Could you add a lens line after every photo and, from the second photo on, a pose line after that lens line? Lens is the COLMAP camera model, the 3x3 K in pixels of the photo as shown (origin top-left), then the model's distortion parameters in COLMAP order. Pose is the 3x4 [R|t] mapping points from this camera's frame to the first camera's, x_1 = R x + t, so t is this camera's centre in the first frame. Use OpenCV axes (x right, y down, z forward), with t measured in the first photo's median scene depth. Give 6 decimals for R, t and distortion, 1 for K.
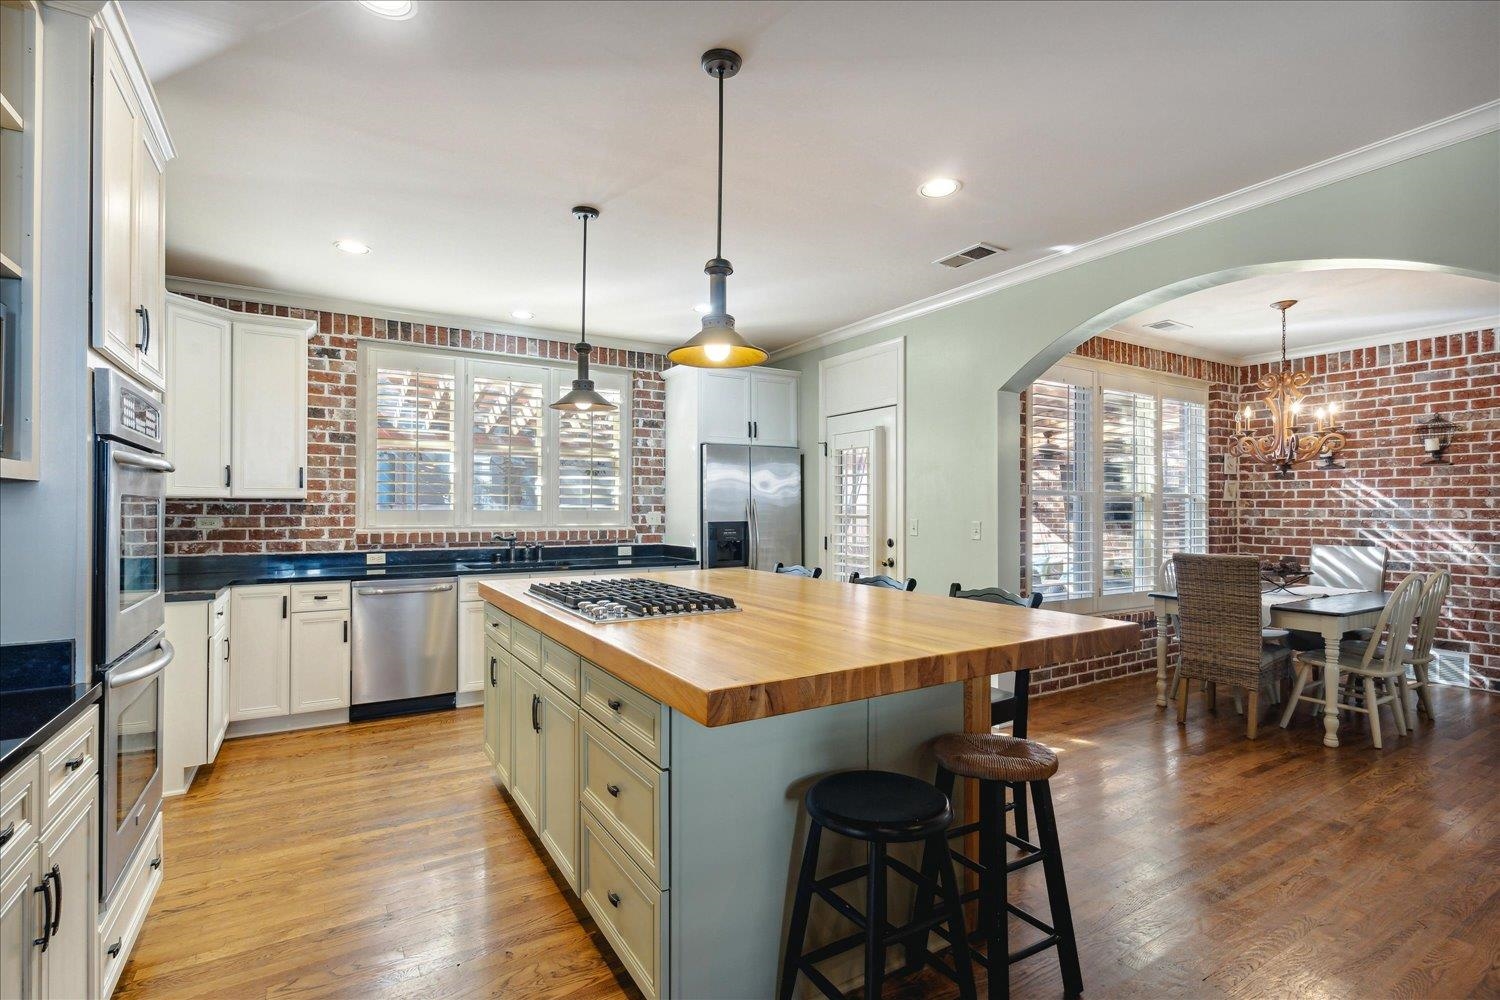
lens RADIAL K [[693.3, 0, 738.1], [0, 693.3, 502.4], [0, 0, 1]] dist [-0.001972, 0.002465]
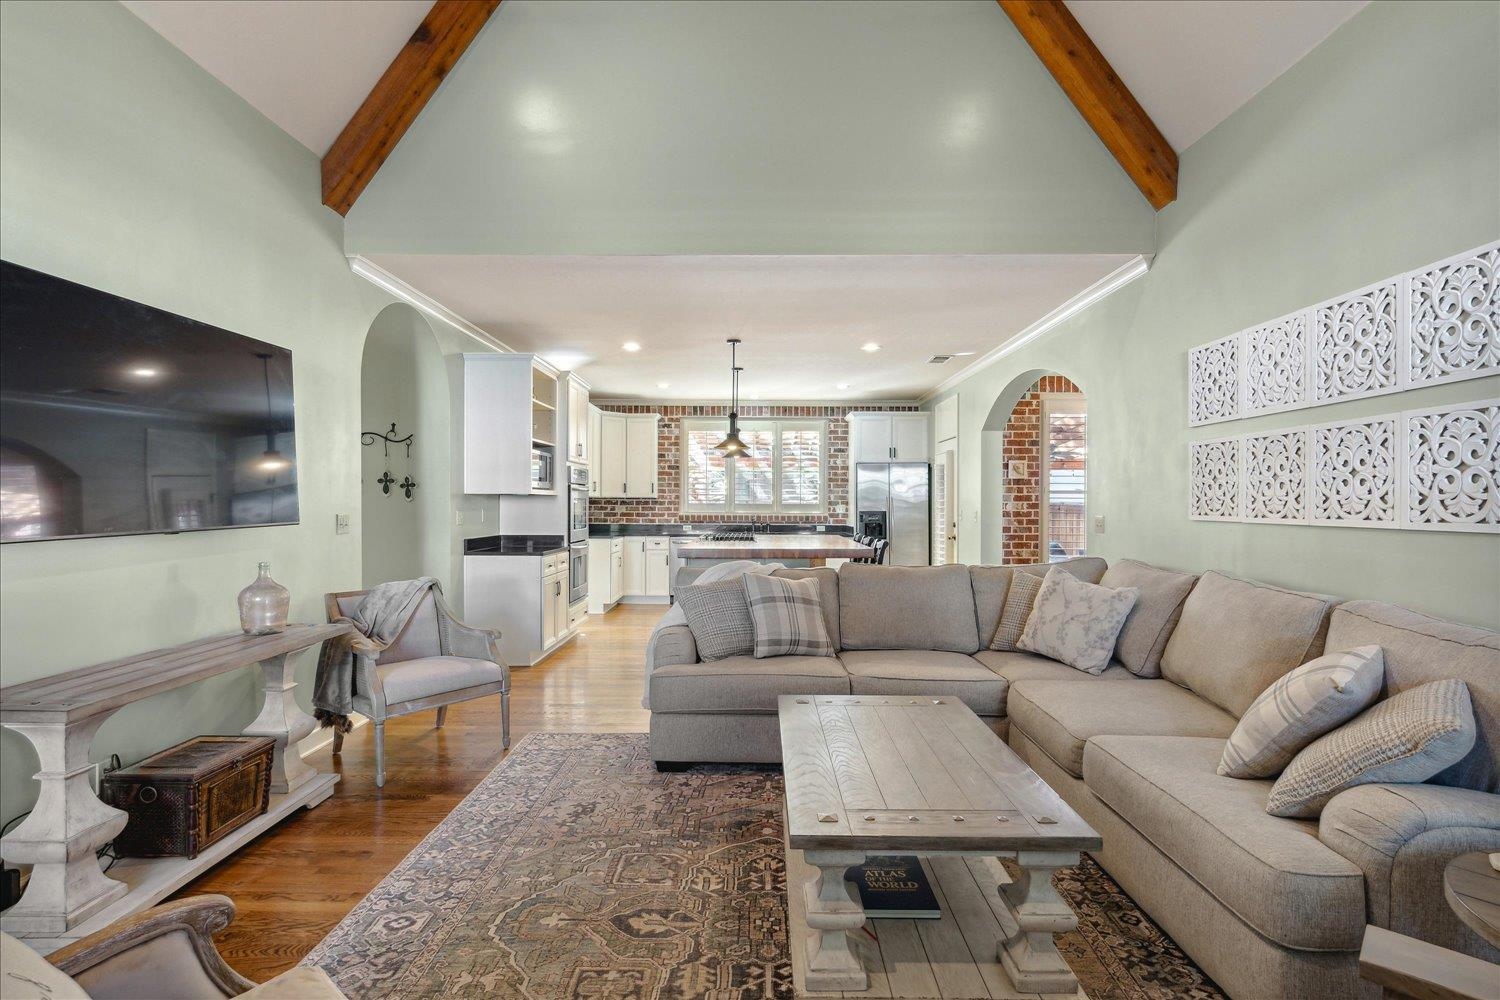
lens RADIAL K [[693.3, 0, 749.0], [0, 693.3, 504.8], [0, 0, 1]] dist [-0.001972, 0.002465]
pose [[0.854327, 0.002257, -0.519731, 0.664691], [0.003121, 0.999950, 0.009471, -0.002835], [0.519726, -0.009714, 0.854278, -0.607825]]
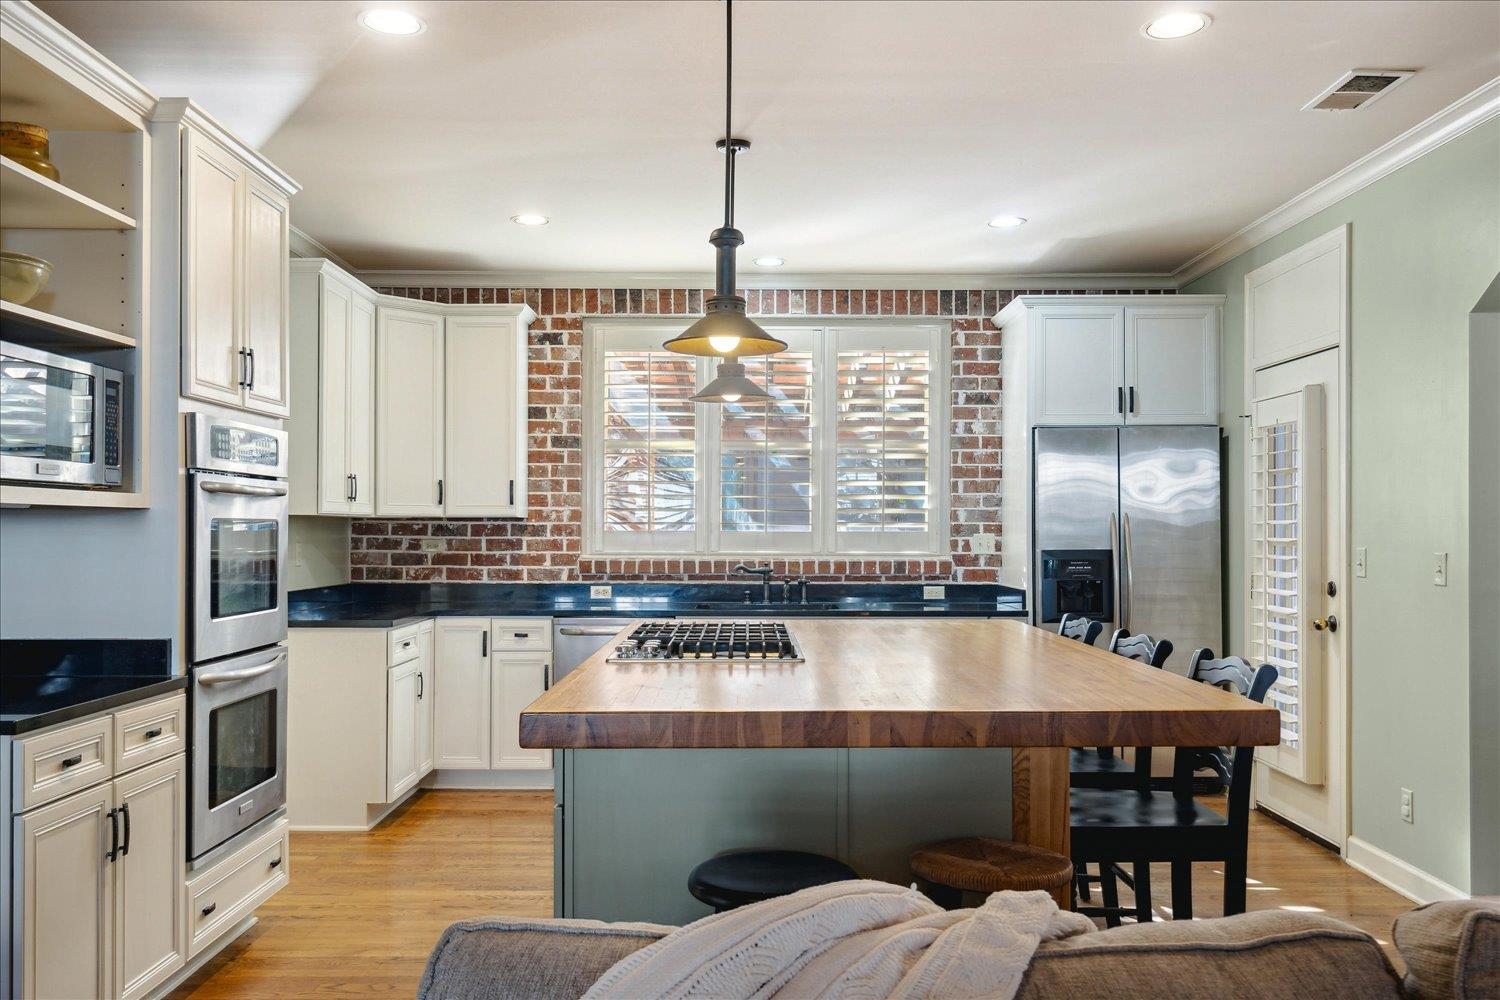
lens RADIAL K [[1195.3, 0, 740.5], [0, 1195.3, 516.1], [0, 0, 1]] dist [0.010244, -0.015405]
pose [[0.858022, -0.005613, -0.513583, 0.320307], [0.005124, 0.999984, -0.002368, -0.001894], [0.513588, -0.000600, 0.858037, -0.092810]]
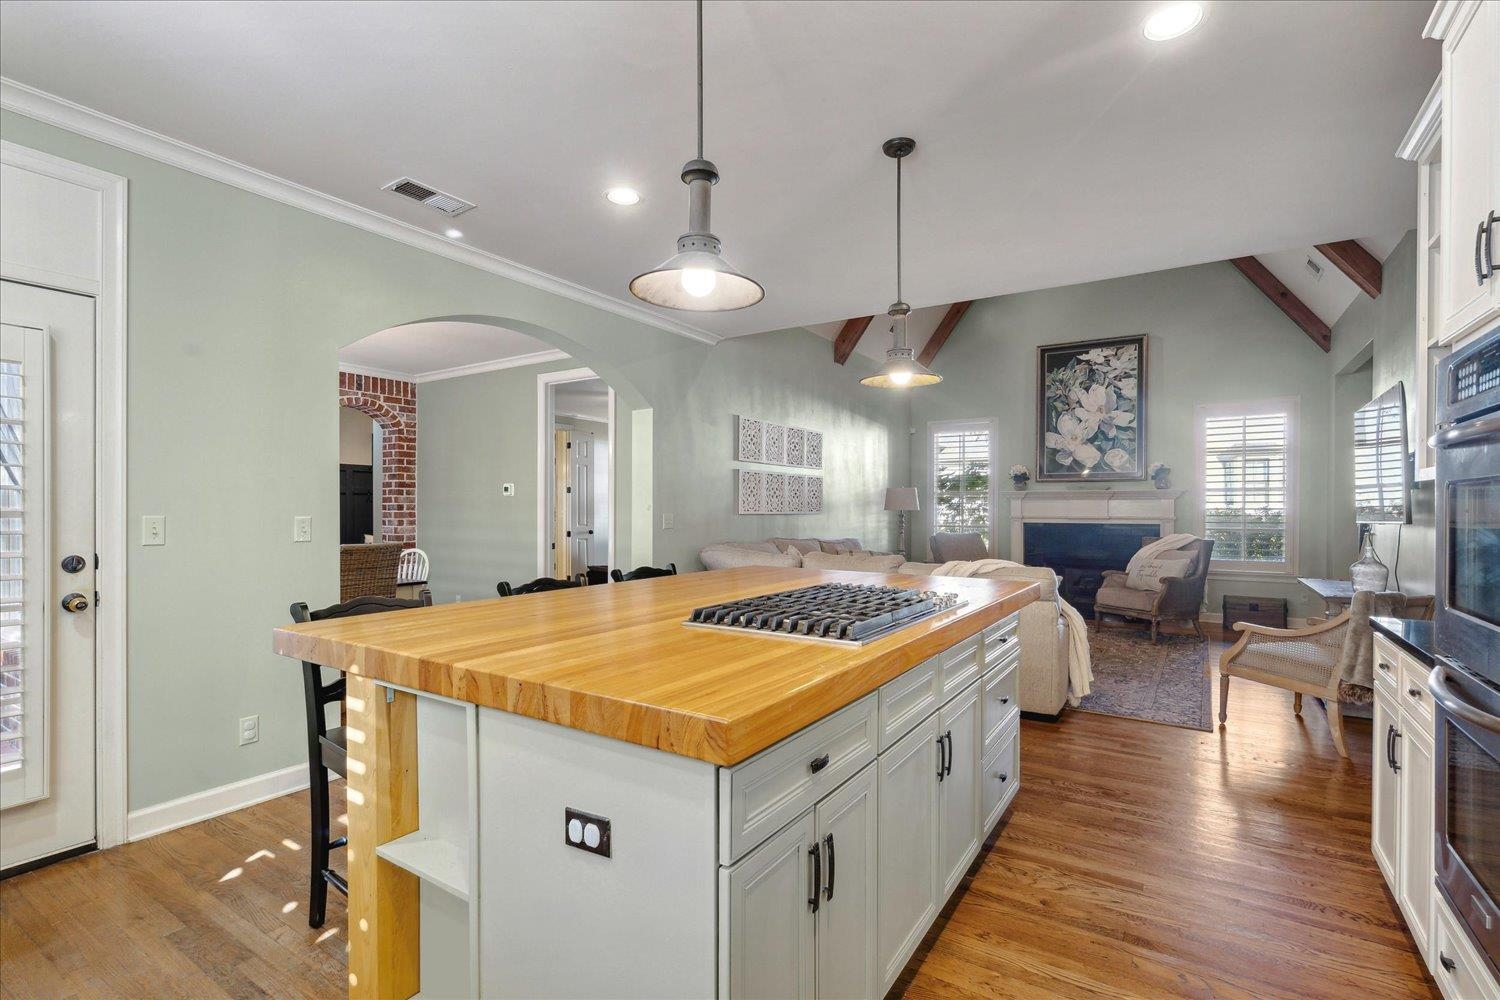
lens RADIAL K [[693.3, 0, 748.5], [0, 693.3, 503.1], [0, 0, 1]] dist [-0.001972, 0.002465]
pose [[-0.424217, -0.009324, 0.905513, -0.426348], [-0.027285, 0.999625, -0.002490, 0.004474], [-0.905149, -0.025763, -0.424312, 0.716592]]
